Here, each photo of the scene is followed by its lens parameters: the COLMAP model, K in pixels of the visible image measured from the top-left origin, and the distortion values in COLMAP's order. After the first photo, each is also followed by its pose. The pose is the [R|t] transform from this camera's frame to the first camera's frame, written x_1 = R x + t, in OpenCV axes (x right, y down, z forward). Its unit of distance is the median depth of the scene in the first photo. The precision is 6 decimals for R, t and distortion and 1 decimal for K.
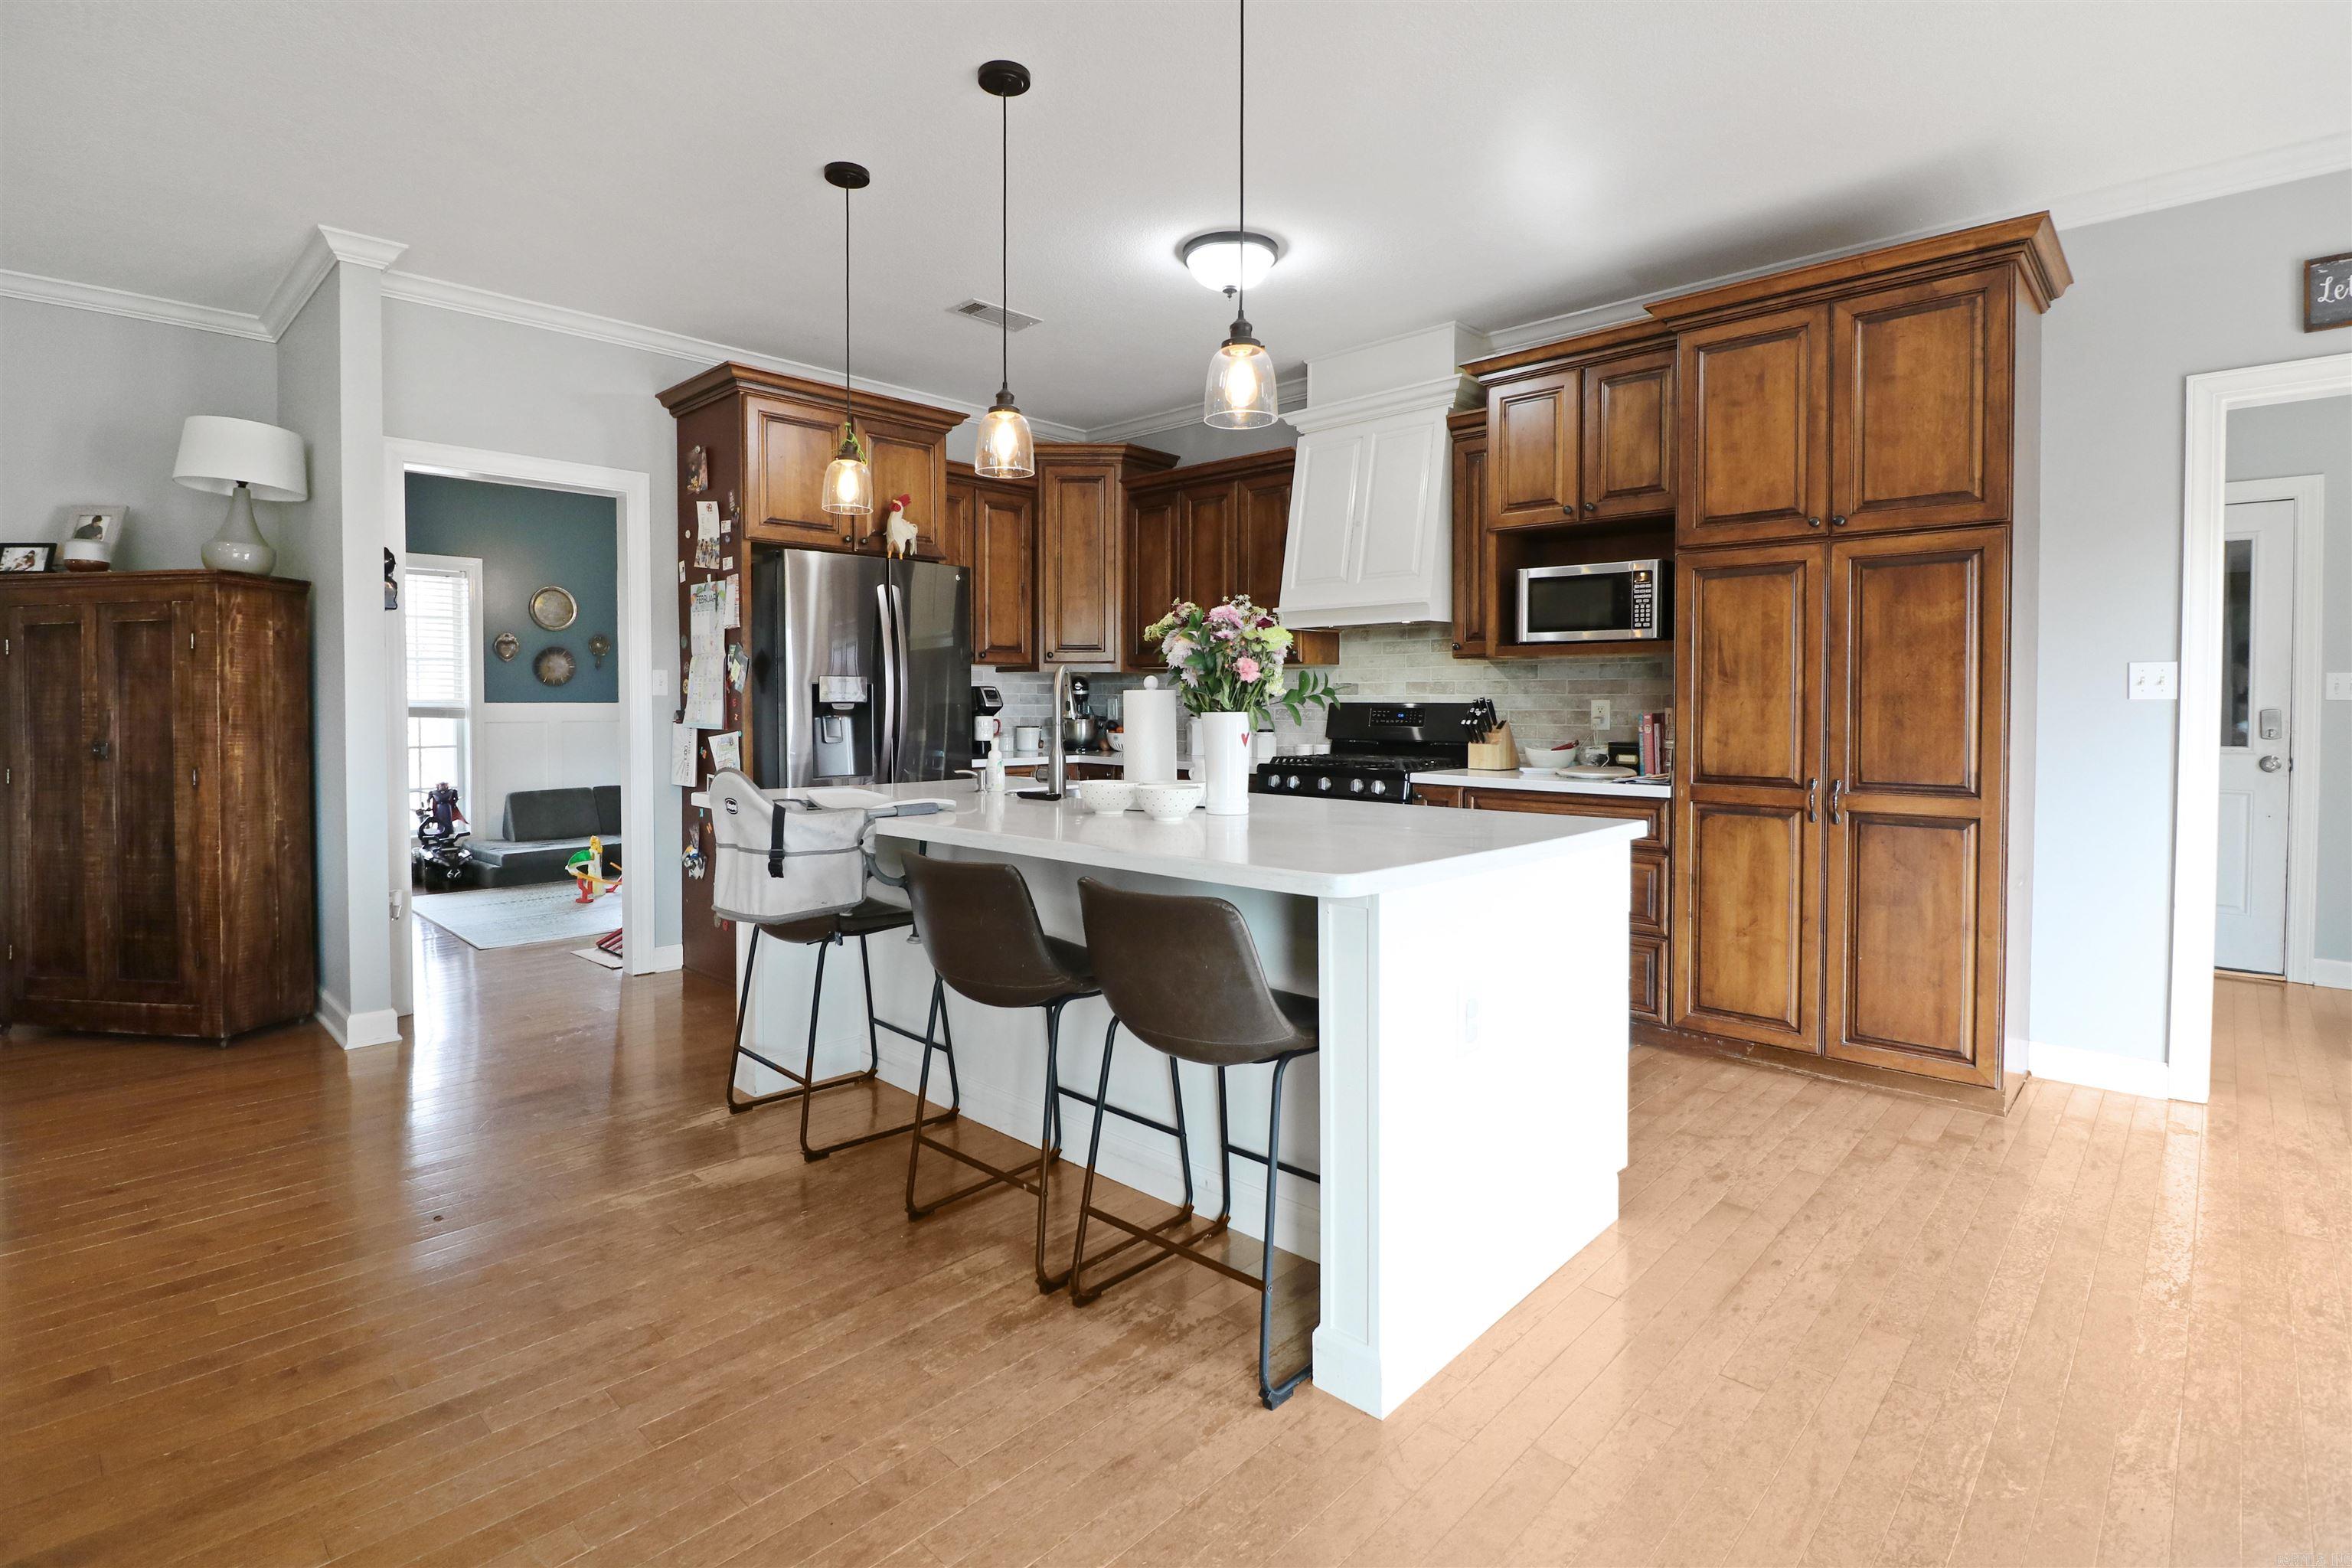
lens RADIAL K [[1134.9, 0, 1168.1], [0, 1134.9, 733.2], [0, 0, 1]] dist [-0.000760, -0.012780]
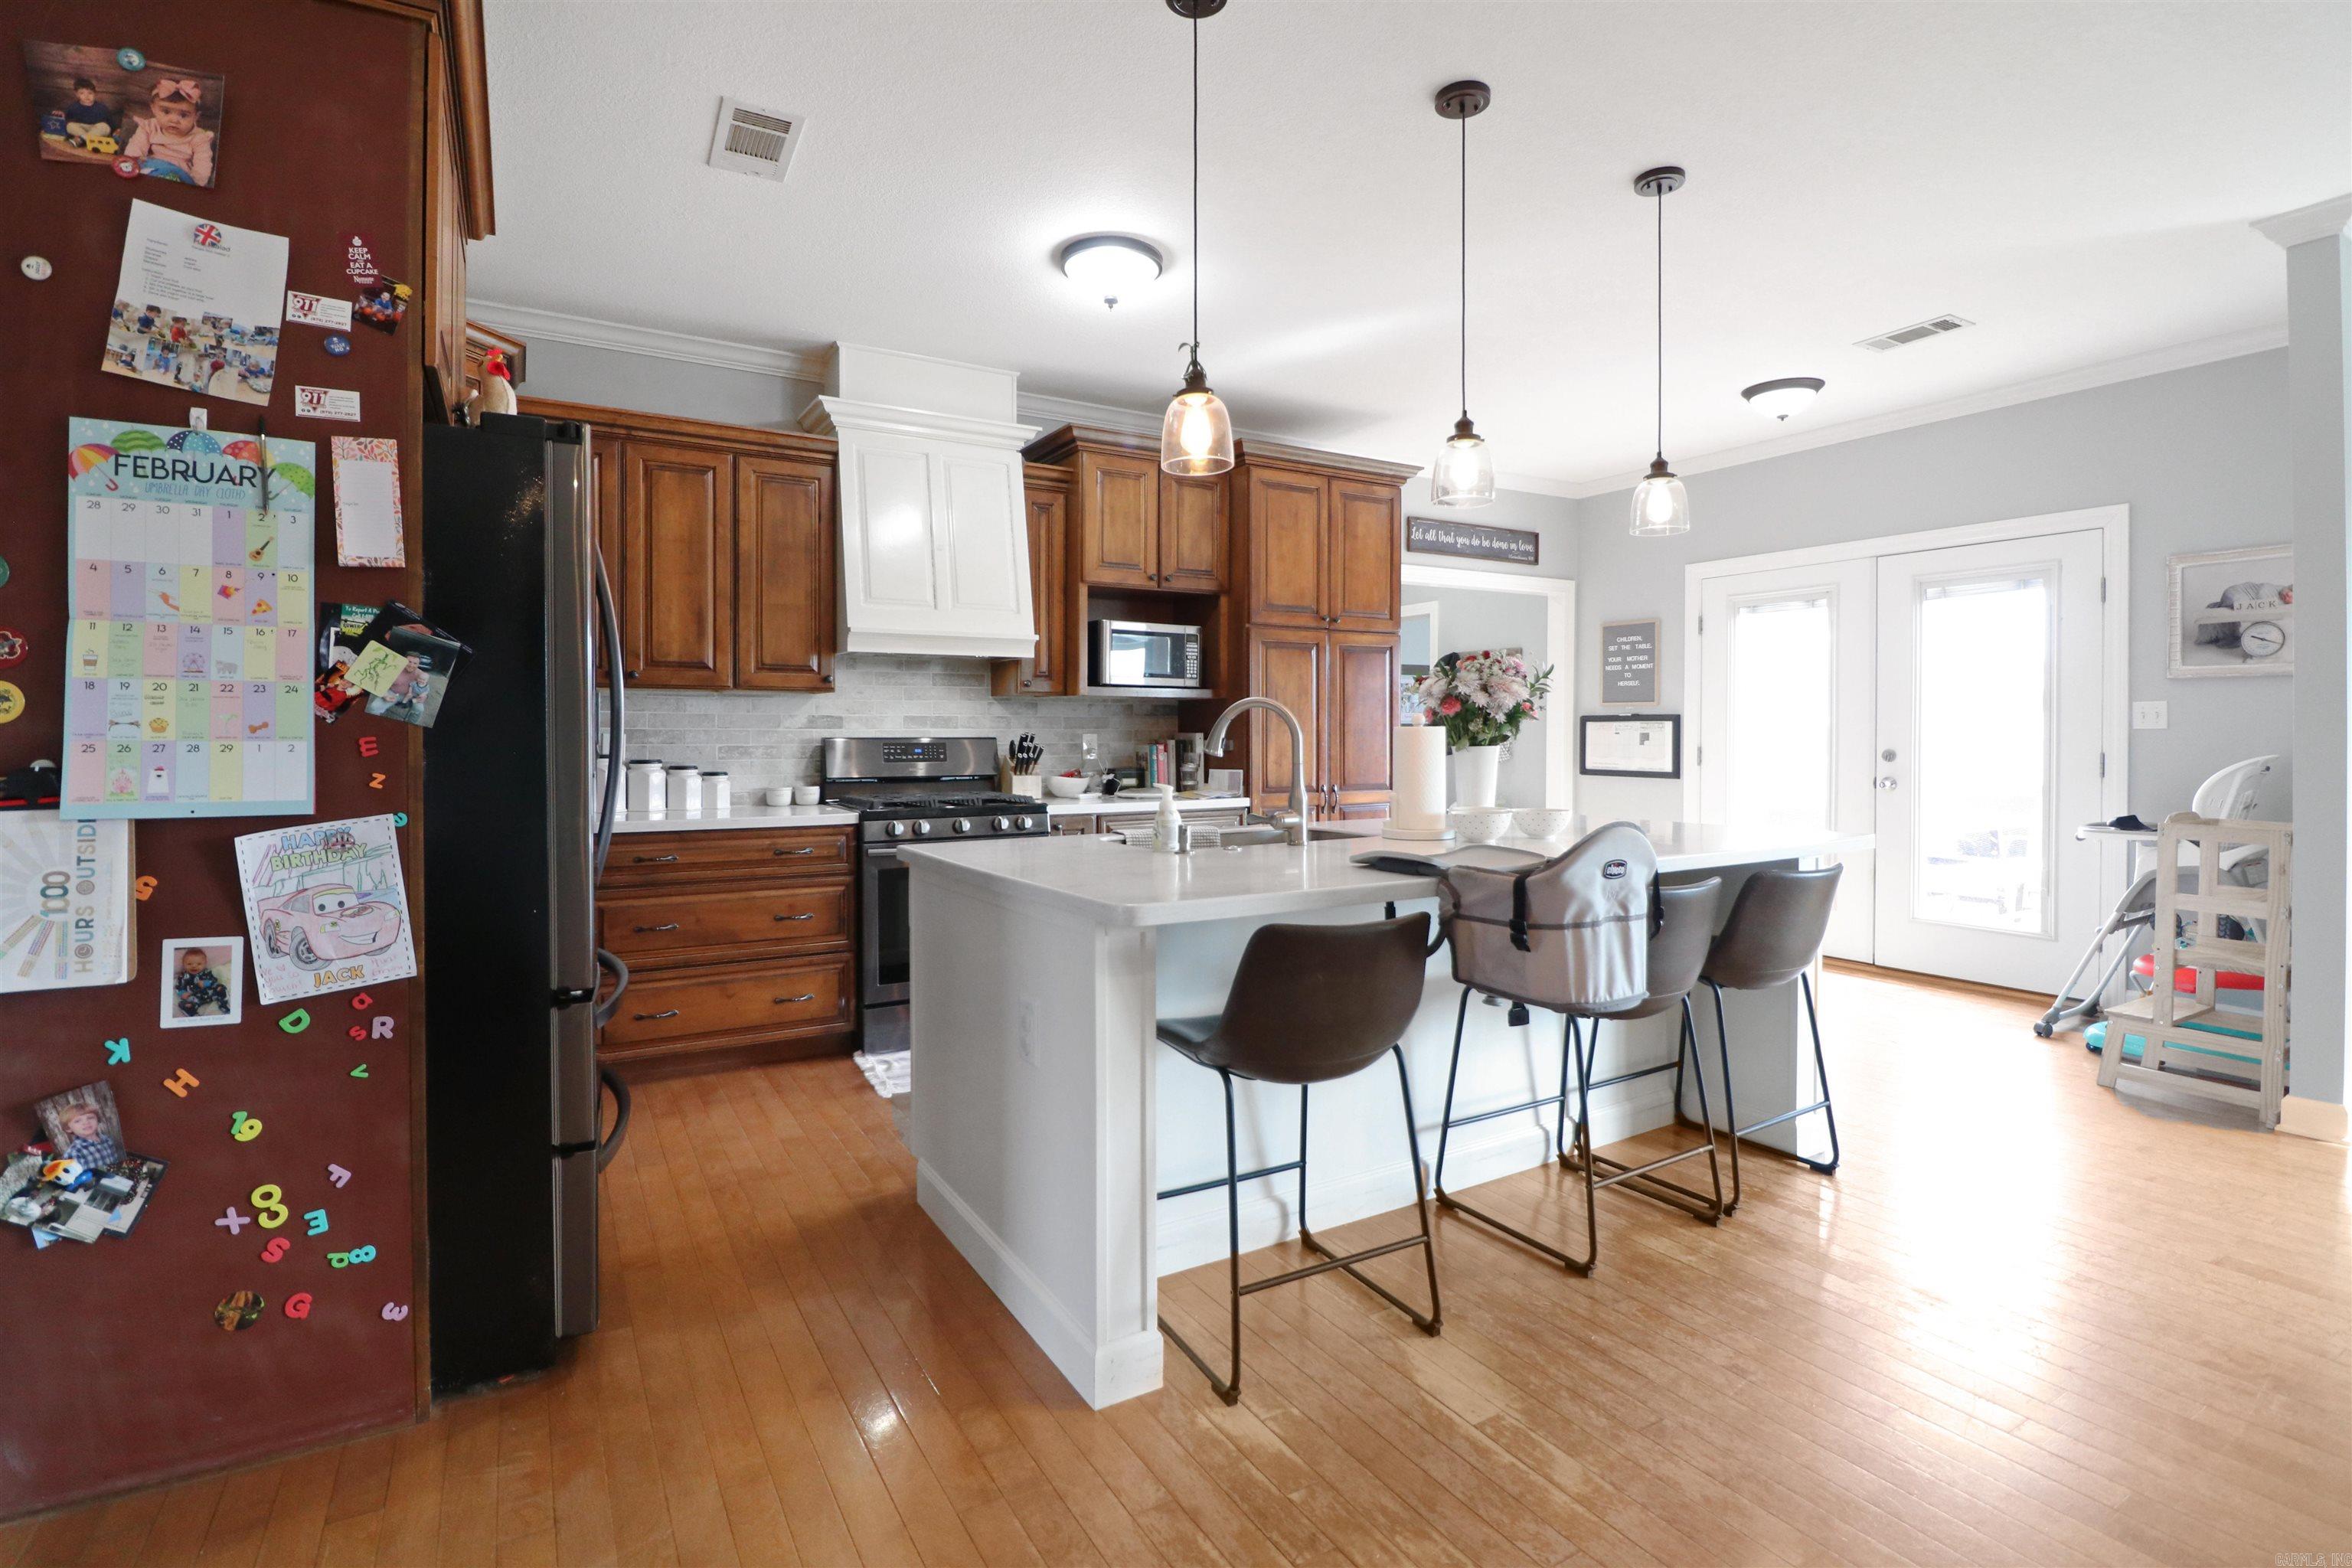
lens RADIAL K [[1106.0, 0, 1149.8], [0, 1106.0, 751.4], [0, 0, 1]] dist [0.000586, -0.012645]
pose [[0.276421, -0.017778, 0.960872, -0.823520], [0.028565, 0.999539, 0.010276, -0.024807], [-0.960612, 0.024607, 0.276802, 0.731531]]
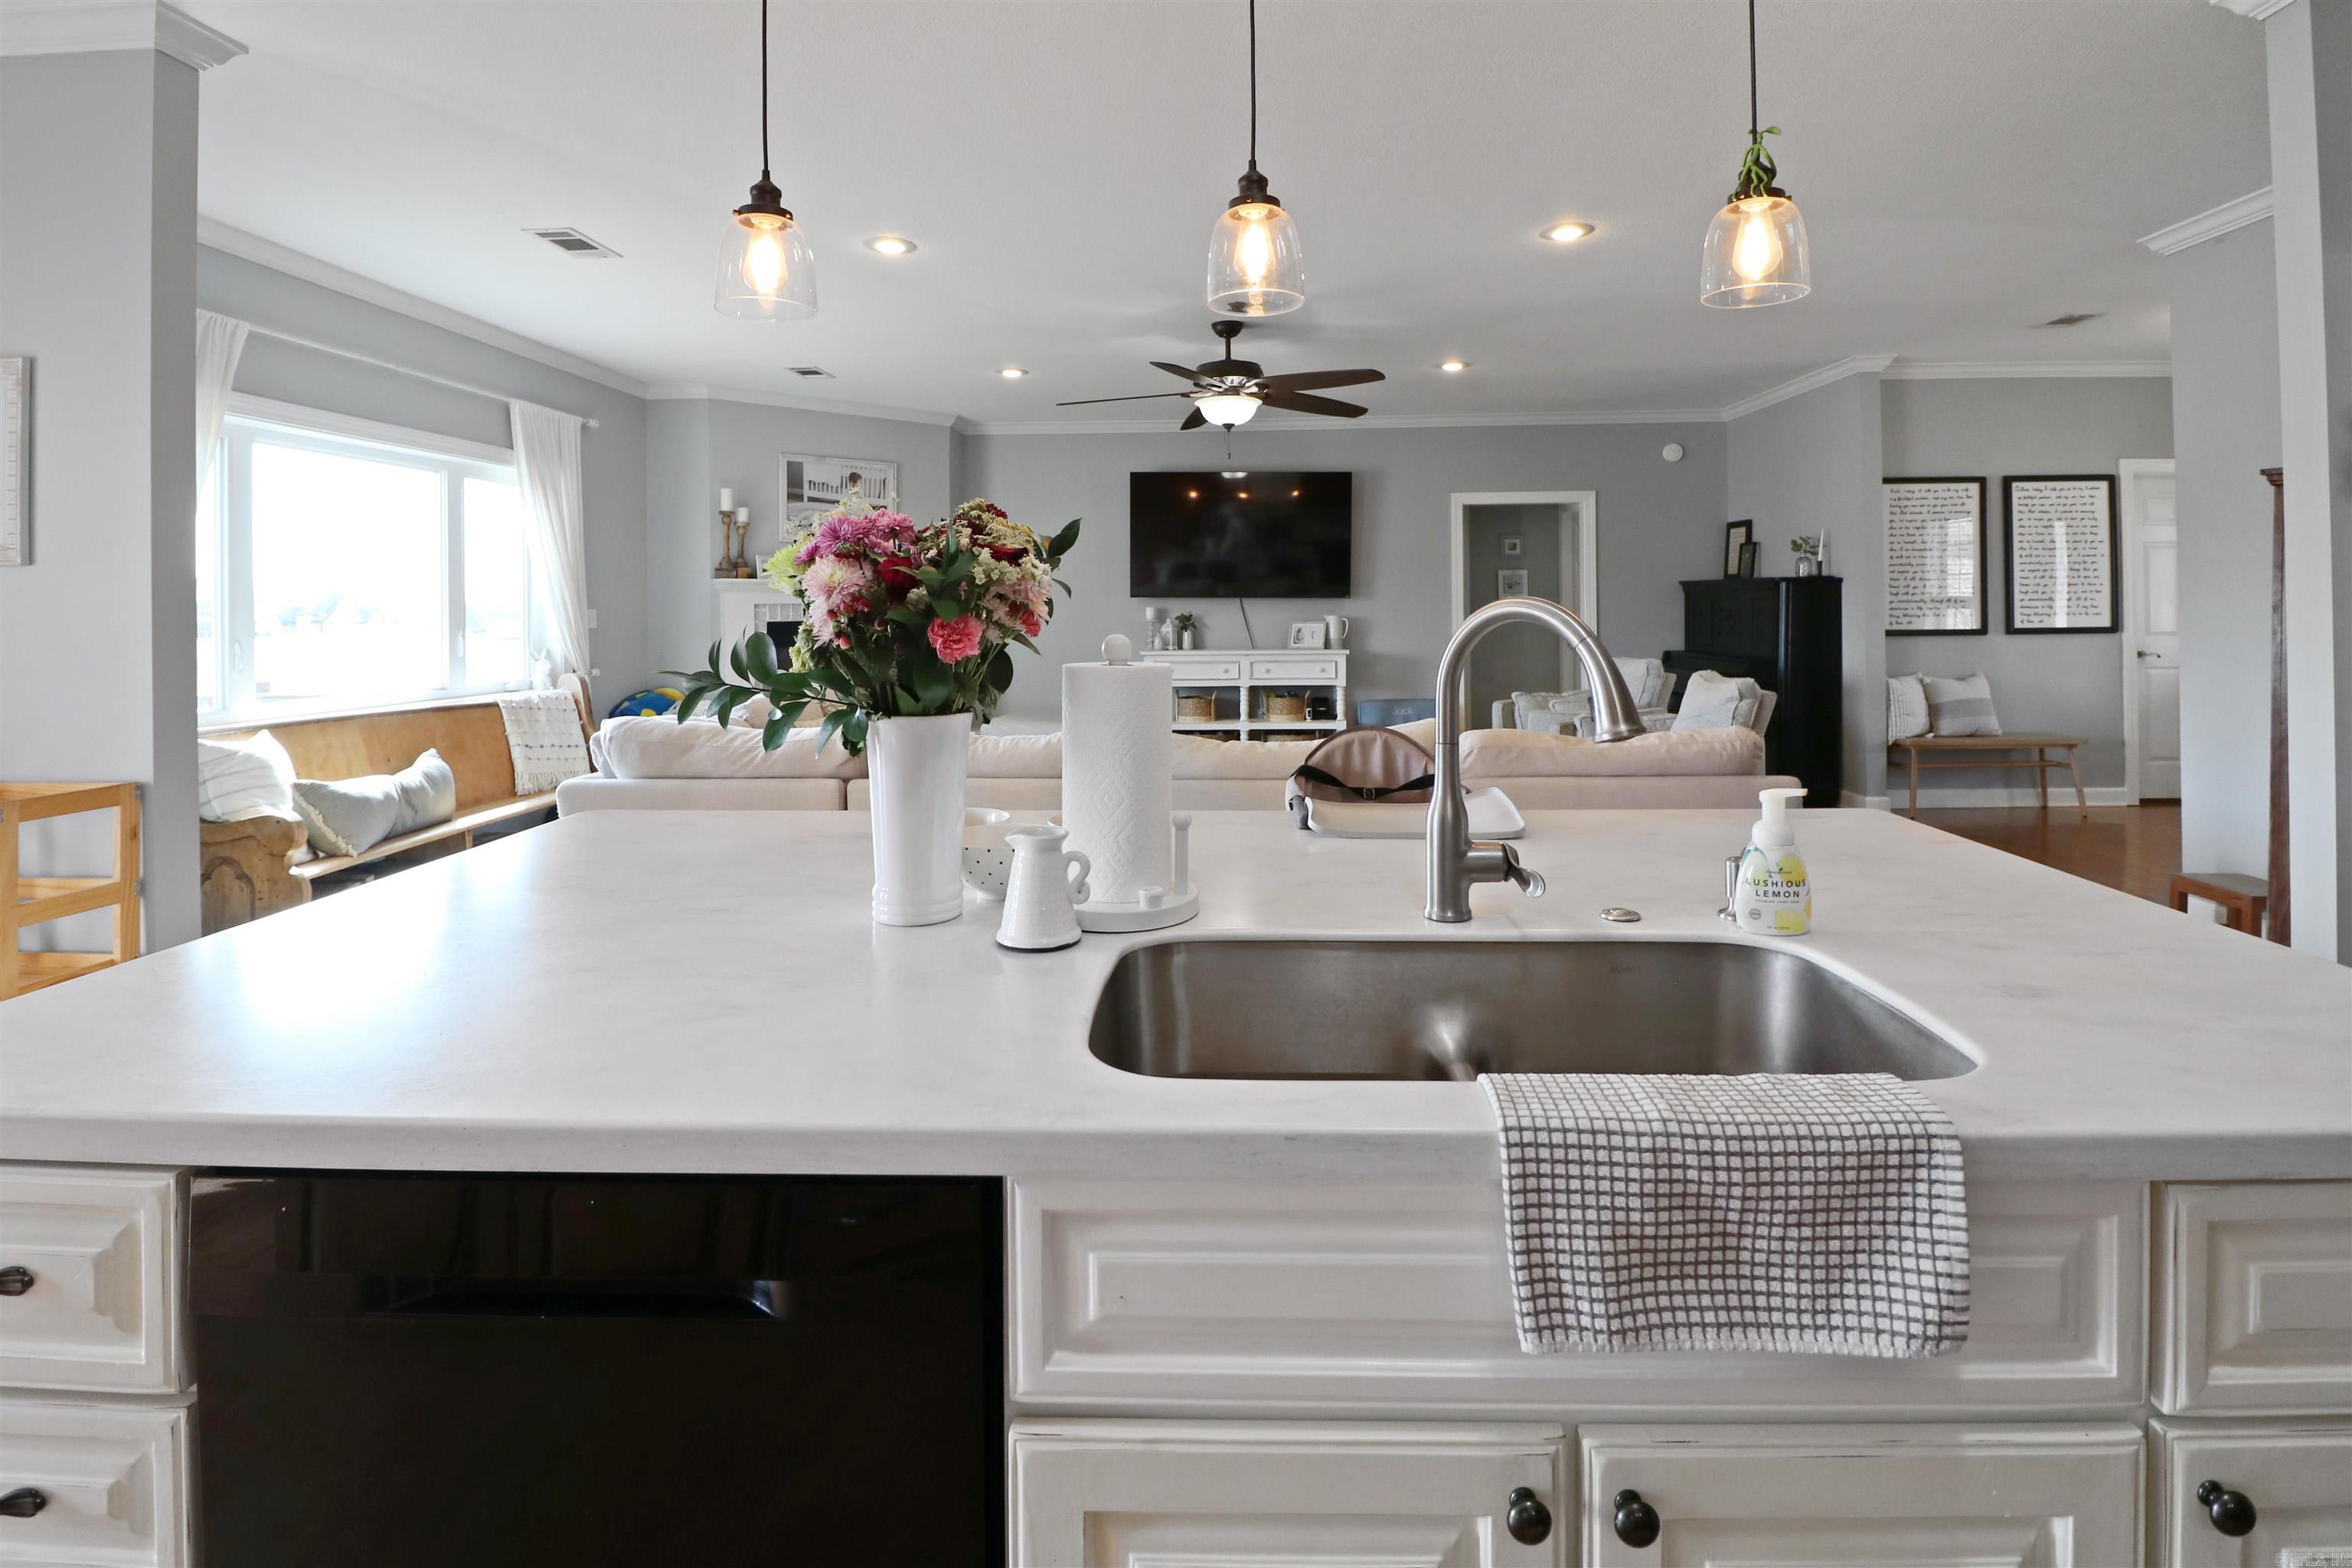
lens RADIAL K [[1120.6, 0, 1215.3], [0, 1120.6, 602.0], [0, 0, 1]] dist [0.003185, -0.011667]
pose [[-0.734850, 0.002553, -0.678225, 0.223650], [-0.010800, 0.999822, 0.015464, -0.057022], [0.678144, 0.018688, -0.734692, 1.060693]]
